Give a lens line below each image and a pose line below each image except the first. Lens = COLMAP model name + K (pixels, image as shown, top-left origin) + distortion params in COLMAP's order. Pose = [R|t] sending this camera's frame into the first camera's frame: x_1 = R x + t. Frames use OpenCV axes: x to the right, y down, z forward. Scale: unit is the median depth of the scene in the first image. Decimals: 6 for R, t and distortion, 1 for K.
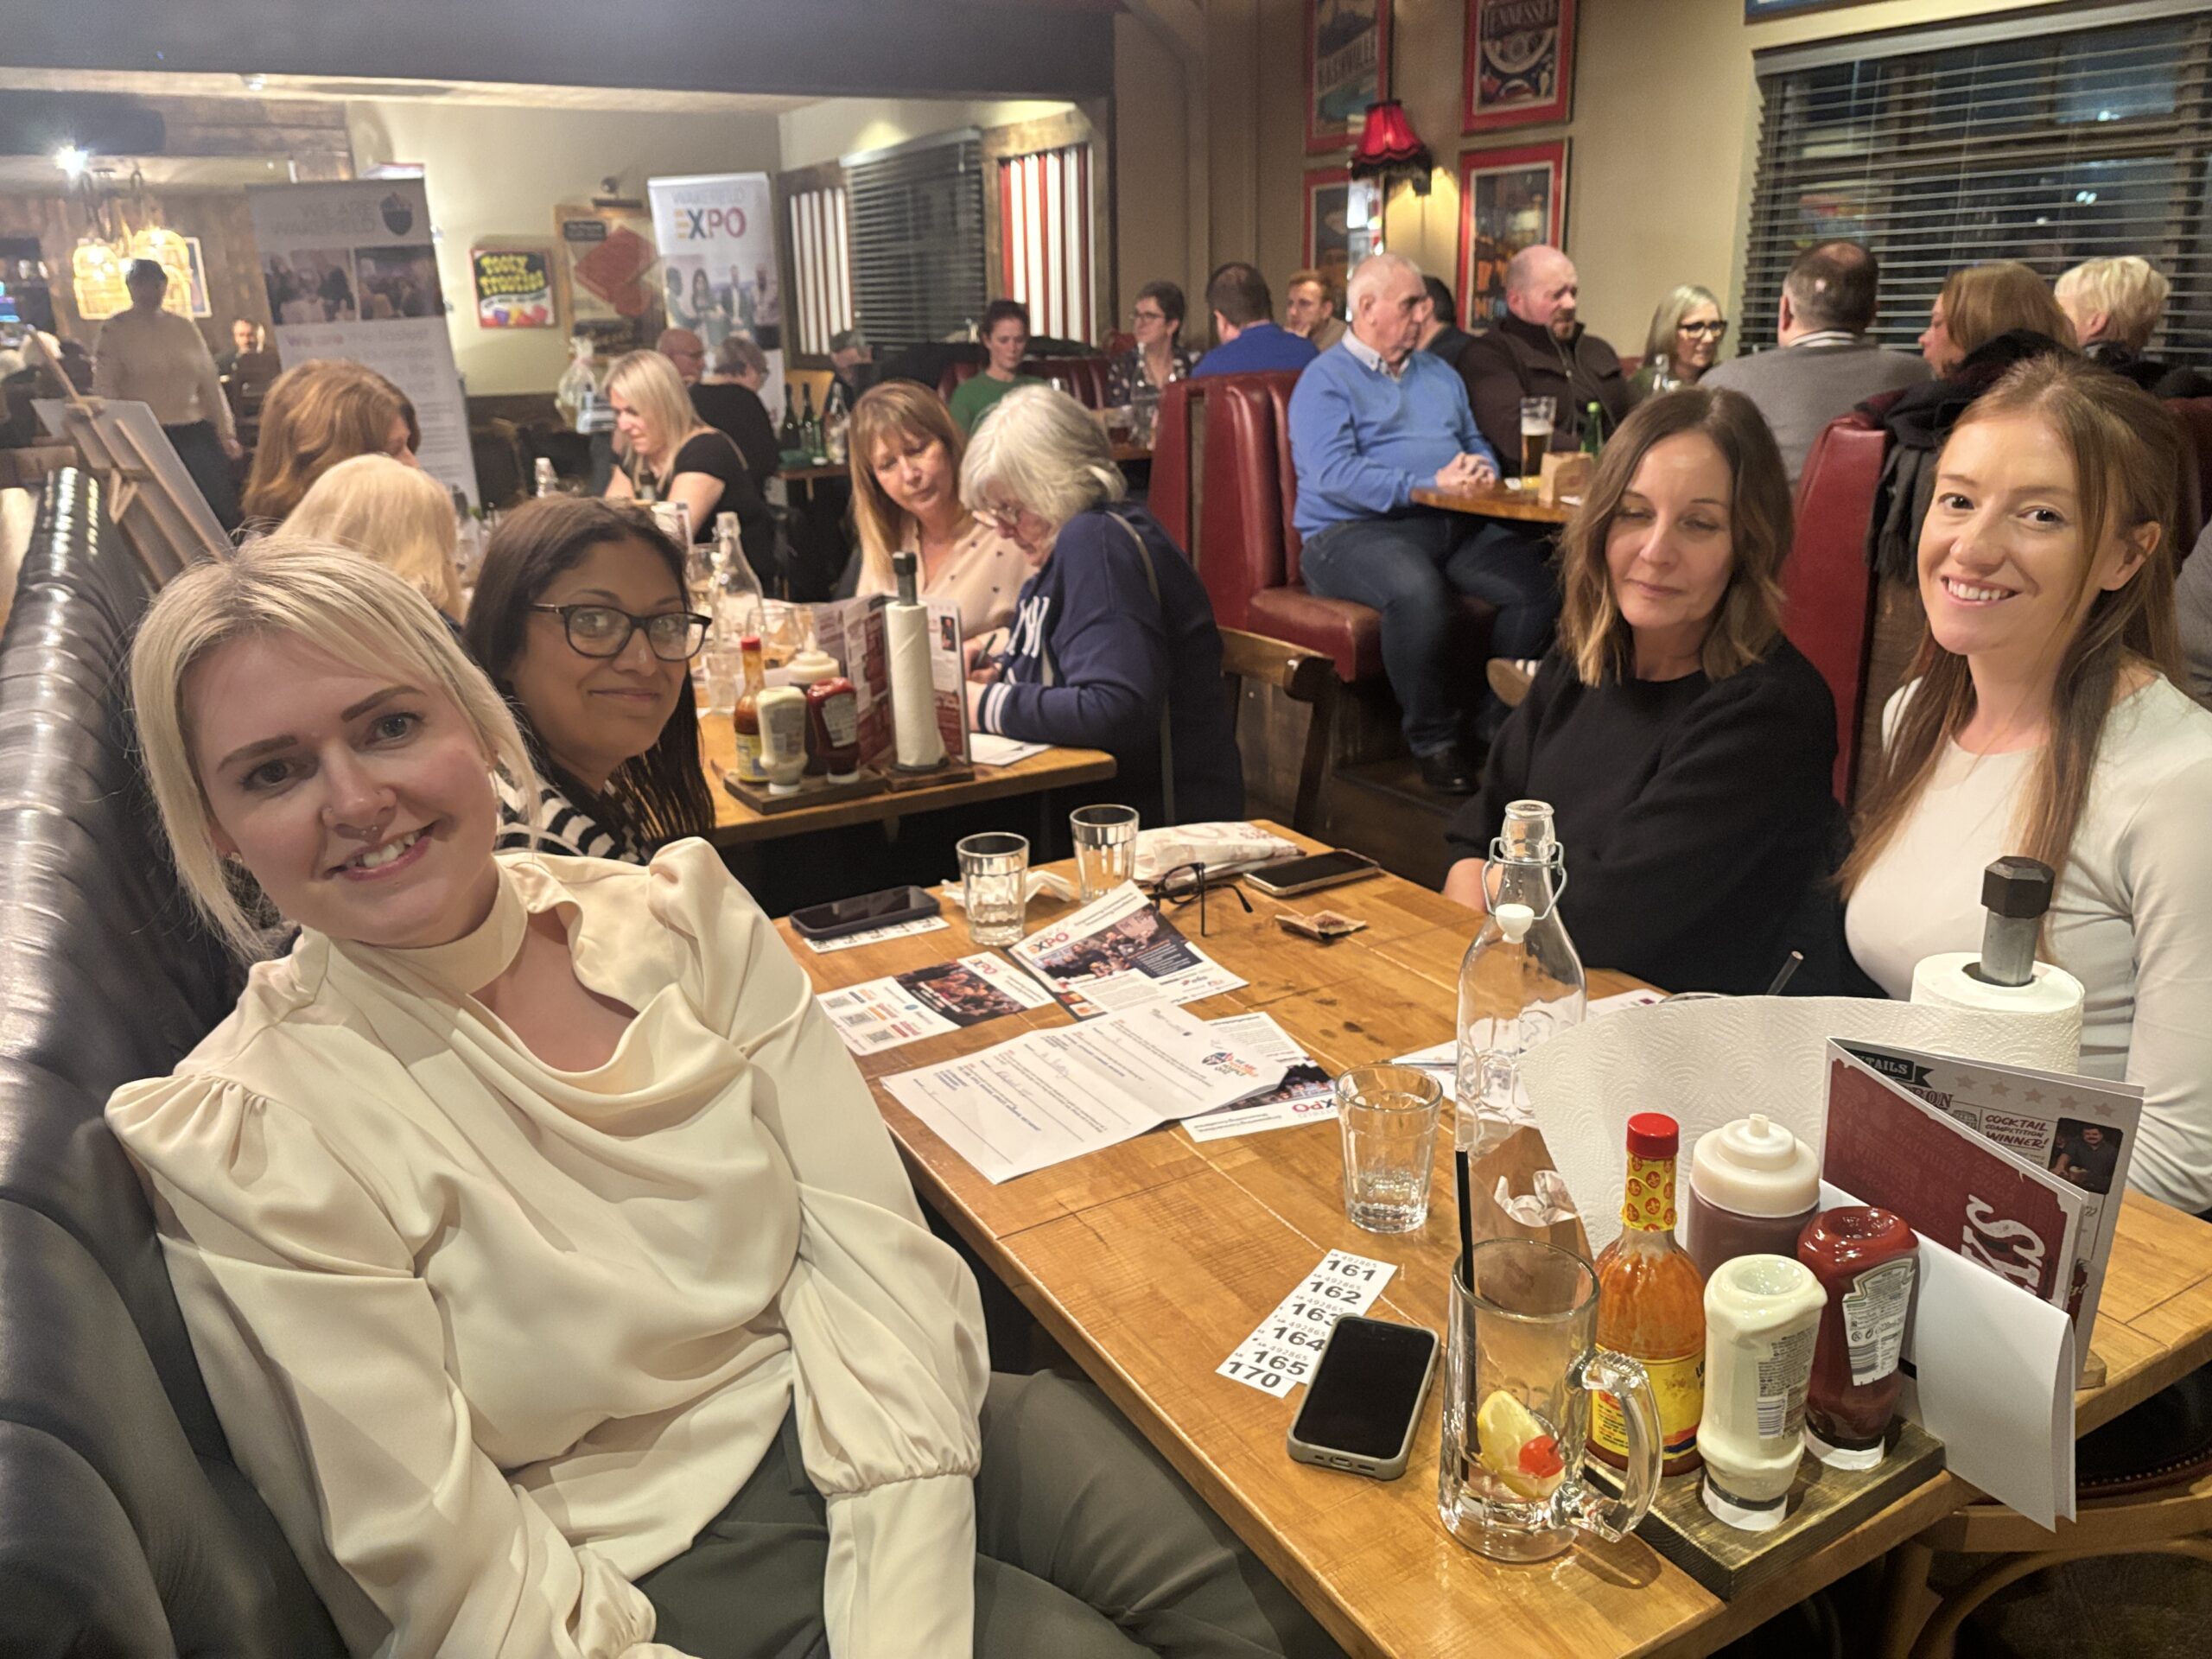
lens RADIAL K [[1646.2, 0, 1159.9], [0, 1646.2, 830.0], [0, 0, 1]] dist [0.000186, 0.002113]
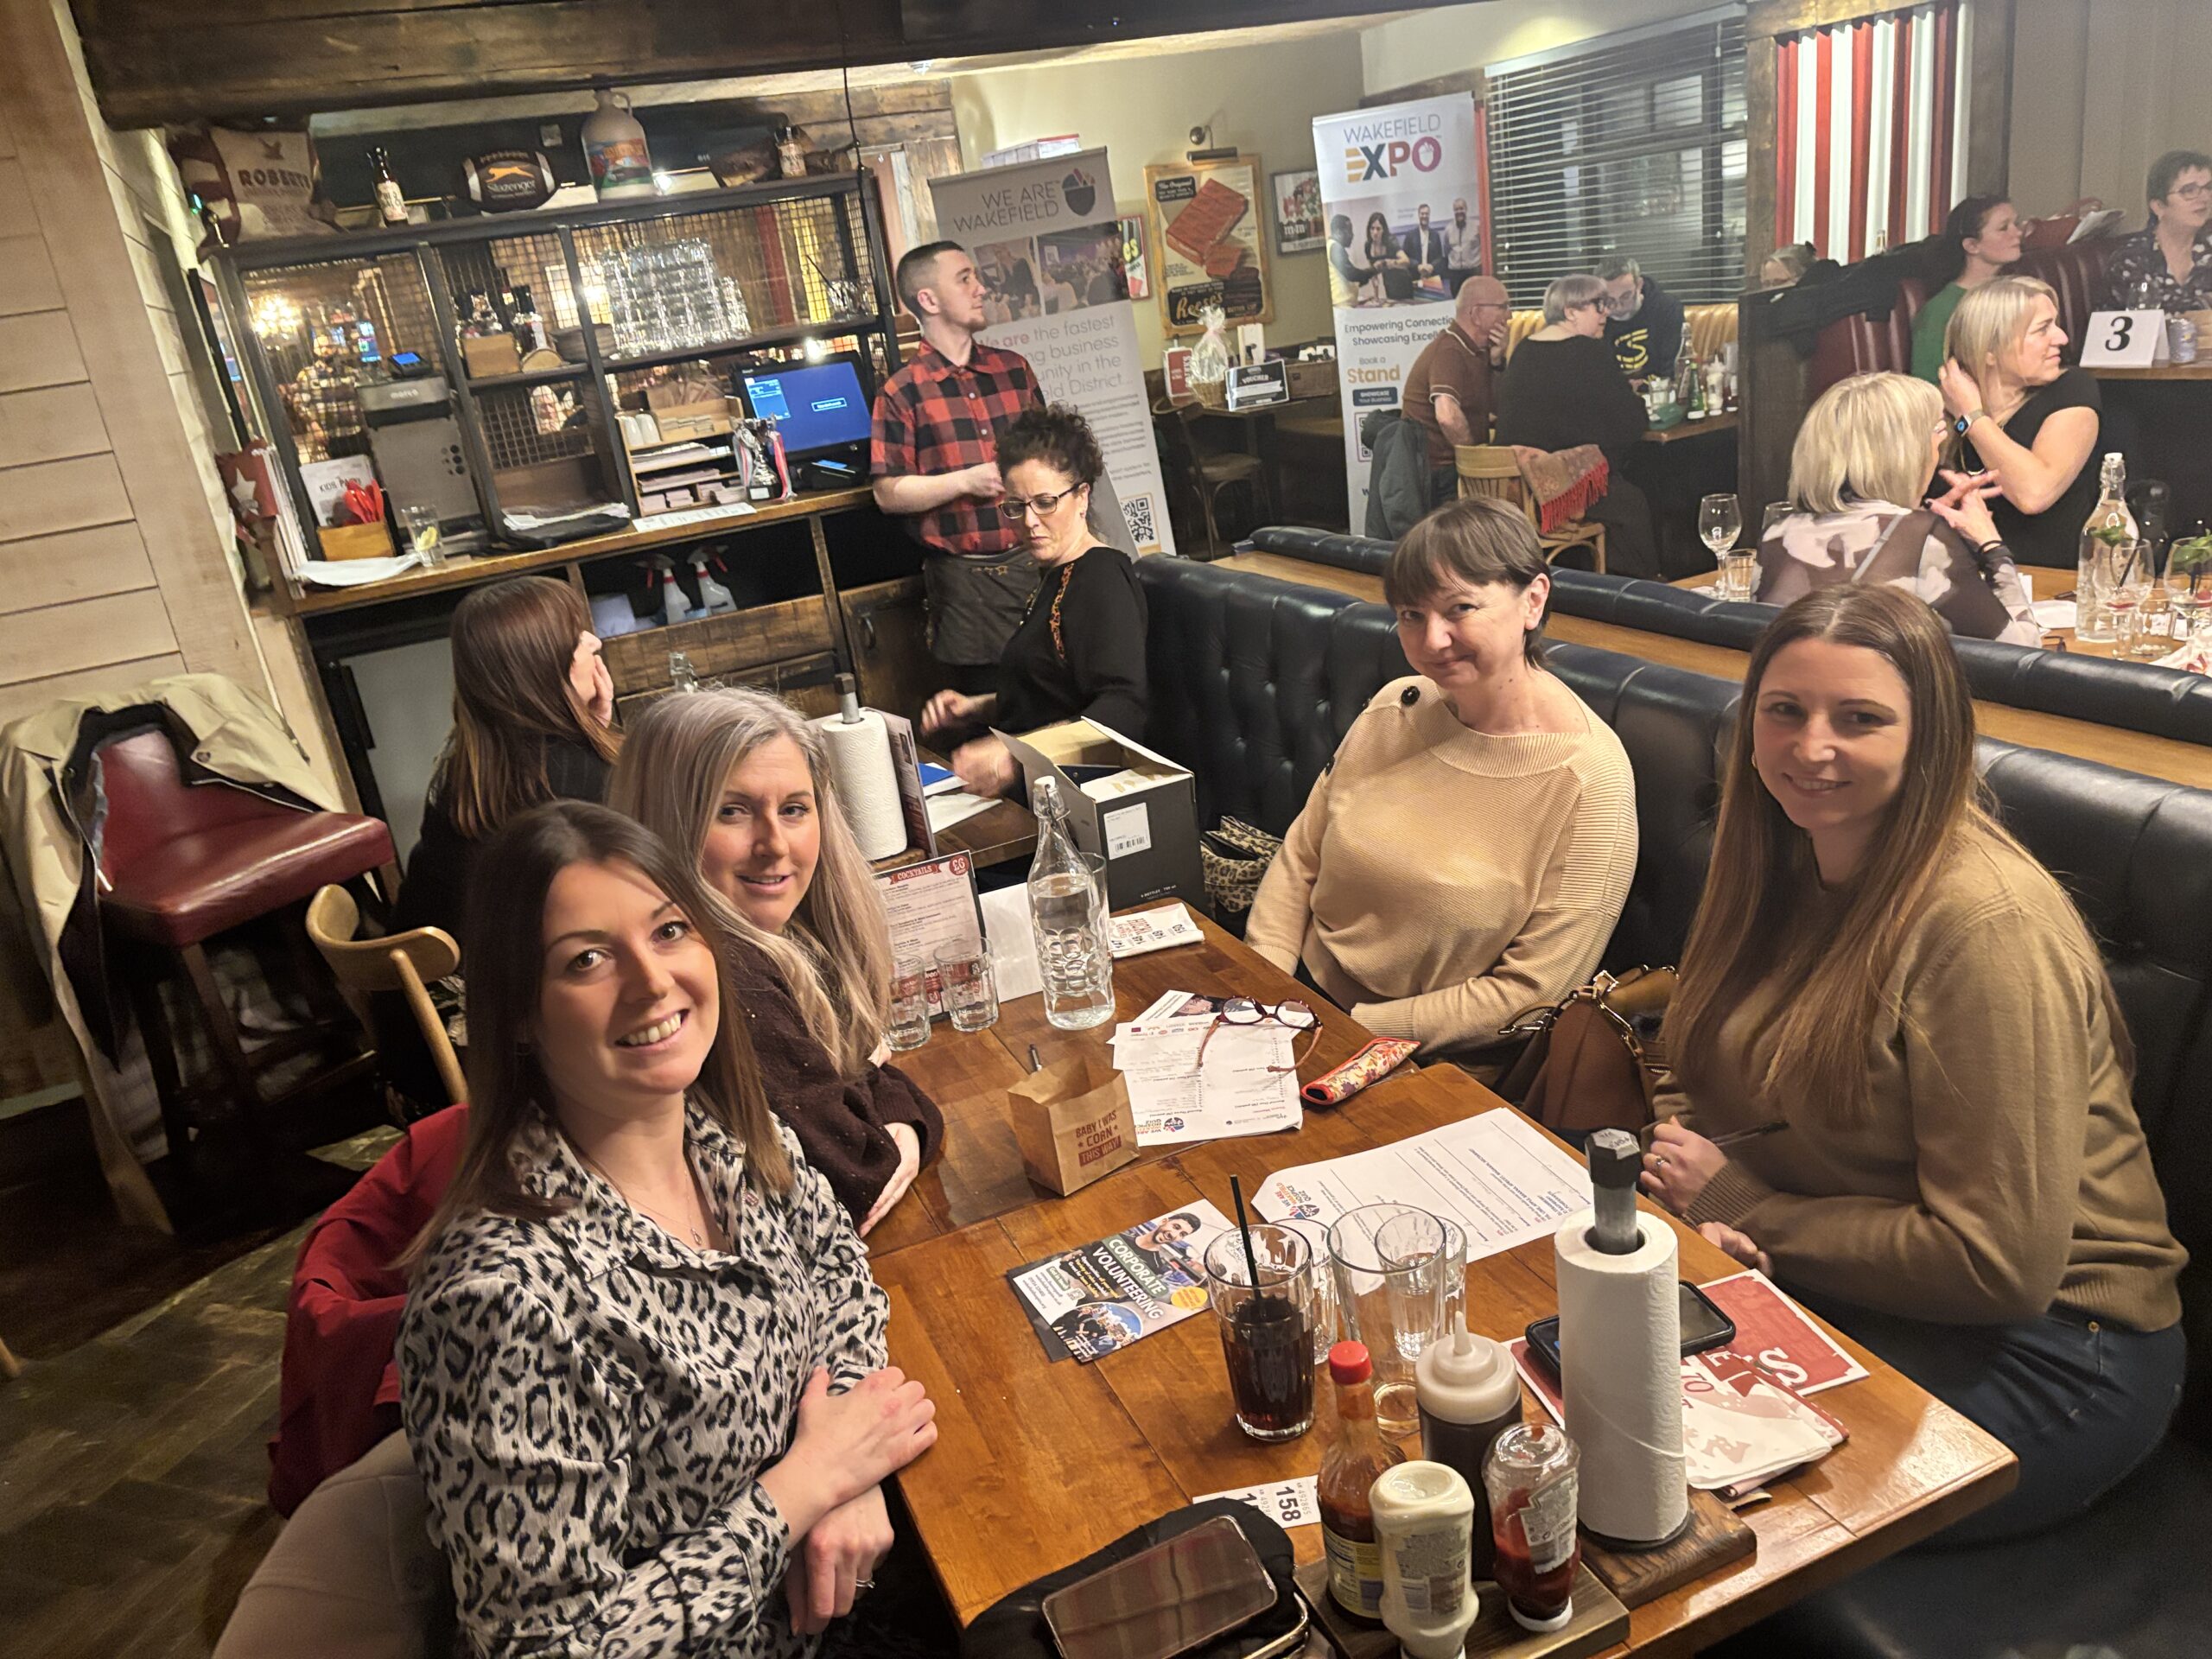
lens RADIAL K [[1646.2, 0, 1159.9], [0, 1646.2, 830.0], [0, 0, 1]] dist [0.000186, 0.002113]
pose [[0.989381, -0.081010, -0.120675, -0.316801], [0.086450, 0.995431, 0.040535, -0.053471], [0.116840, -0.050537, 0.991864, 0.082210]]
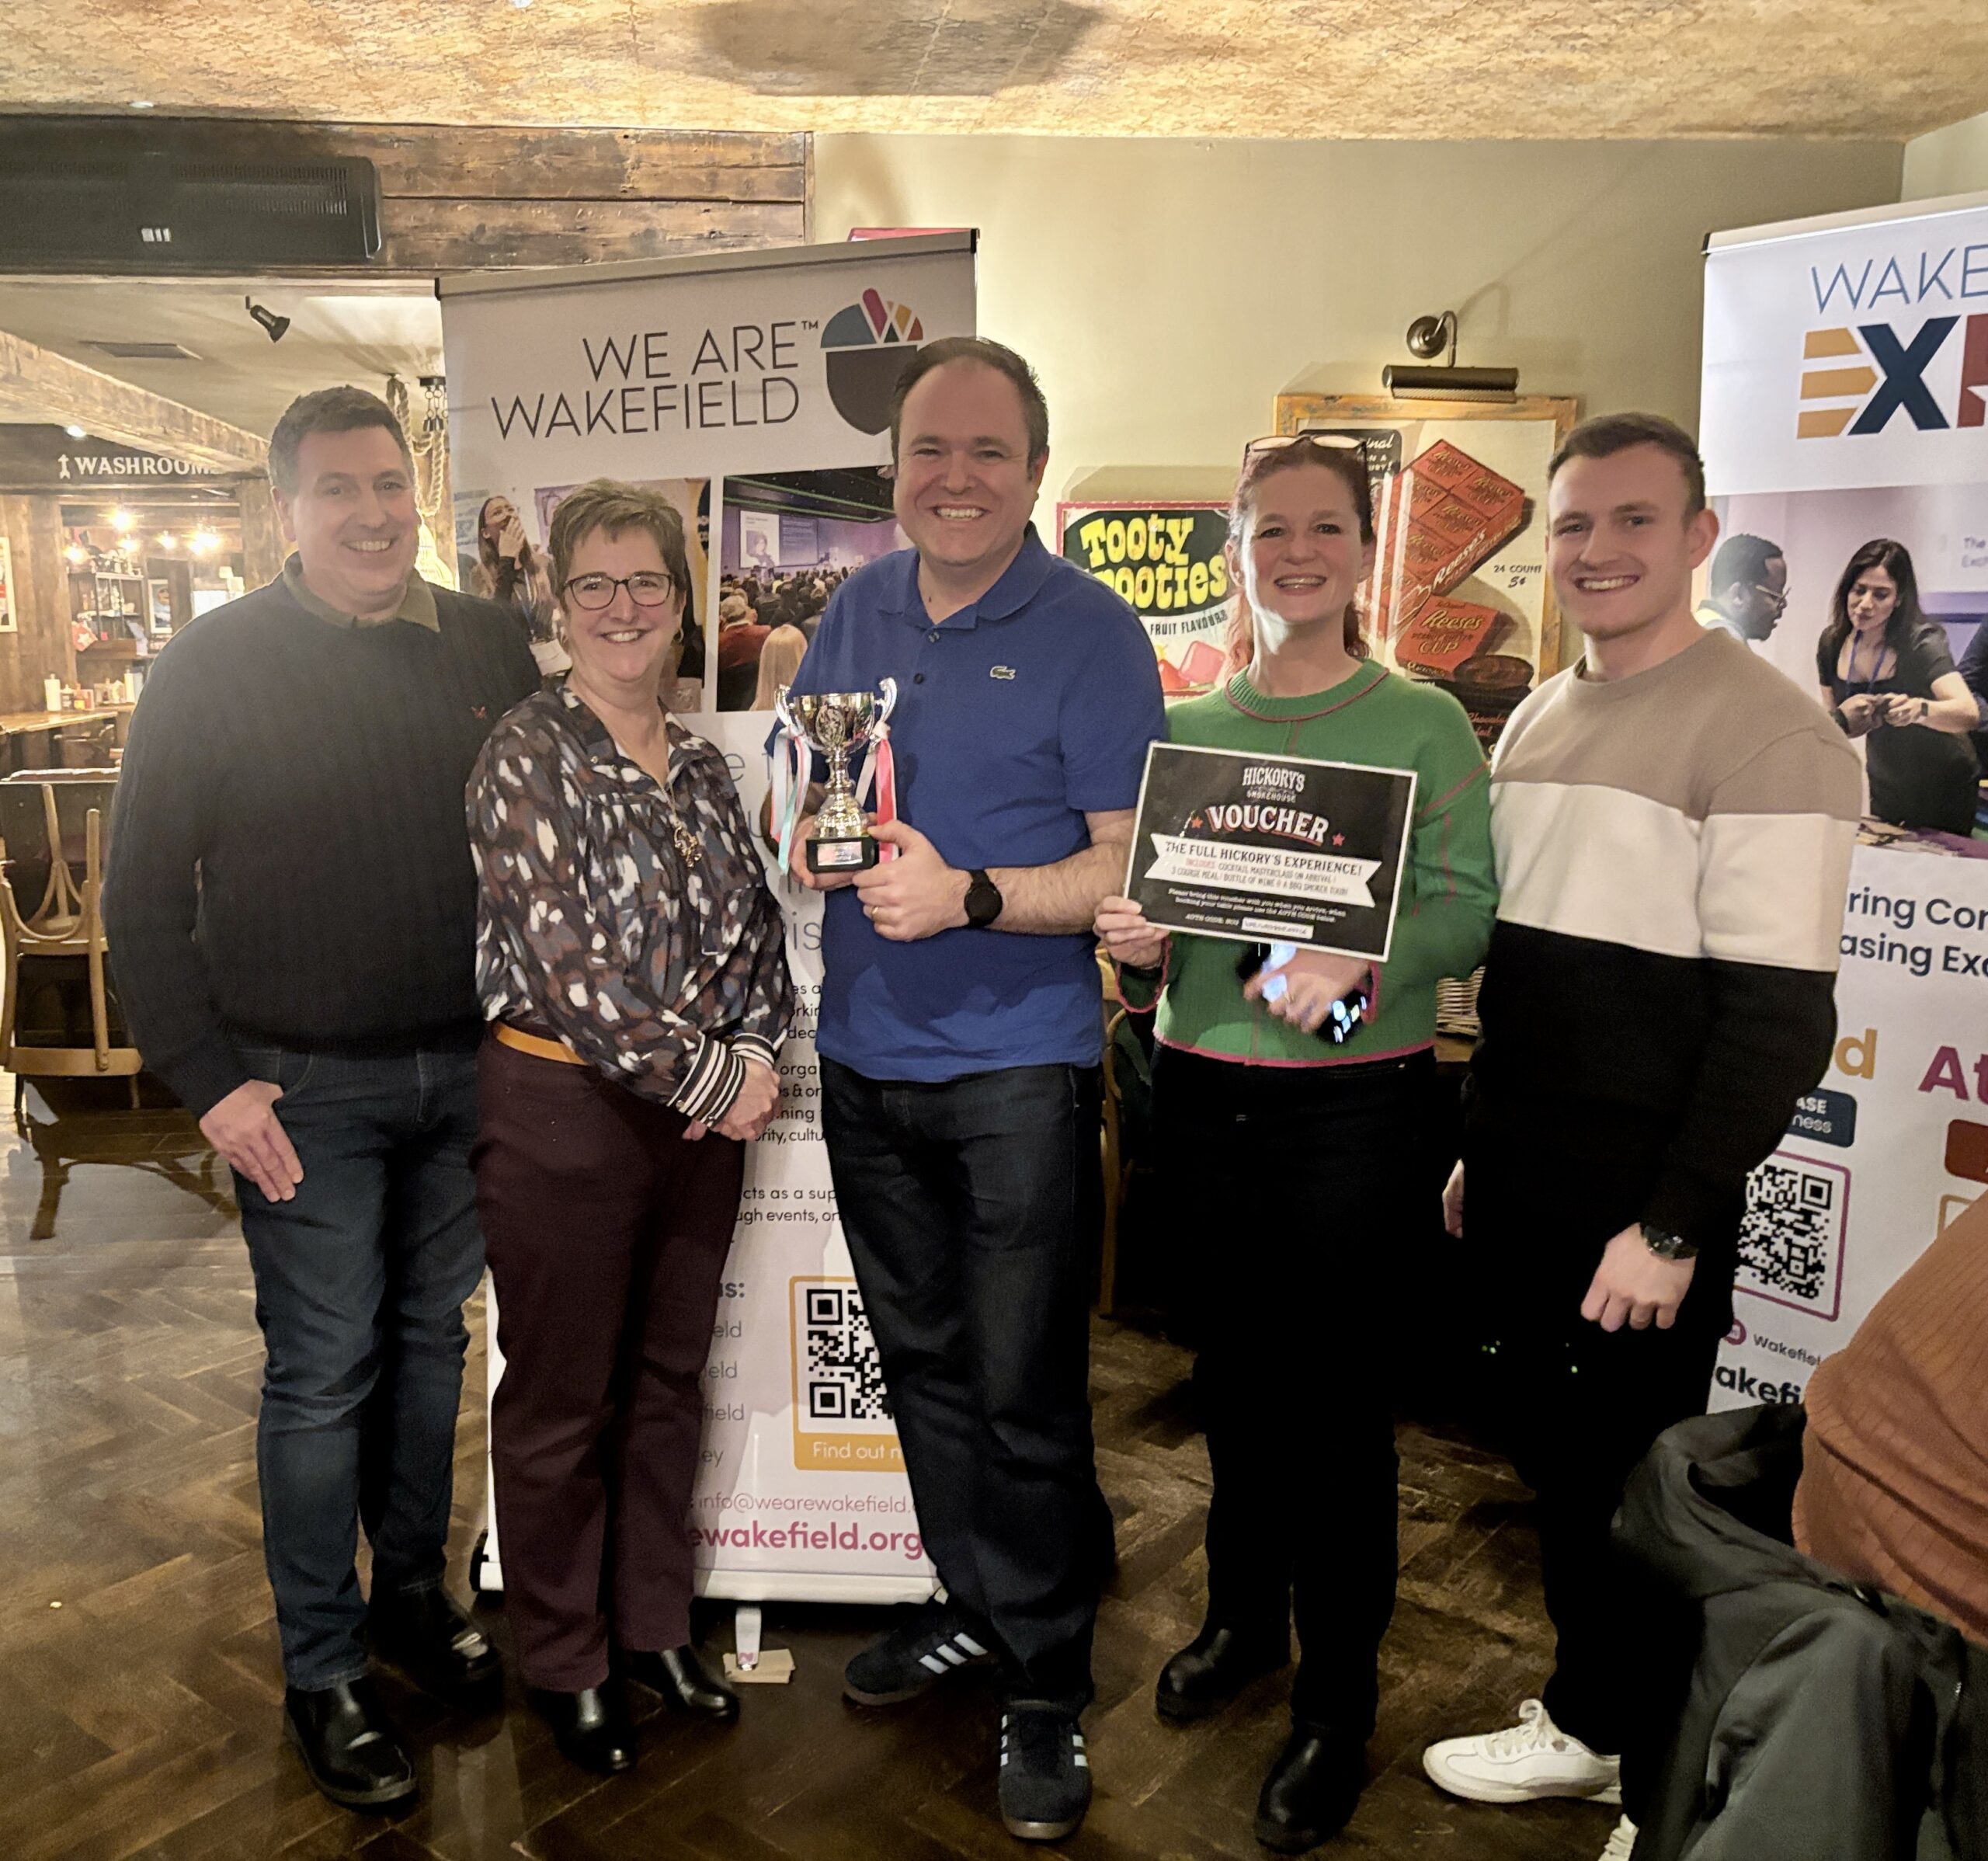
lens RADIAL K [[1819.2, 0, 886.2], [0, 1819.2, 933.6], [0, 0, 1]] dist [0.002076, -0.009011]
pose [[0.902729, 0.083660, -0.421997, -0.297145], [-0.136809, 0.985815, -0.097225, -0.228581], [0.407877, 0.145500, 0.901369, 0.681517]]
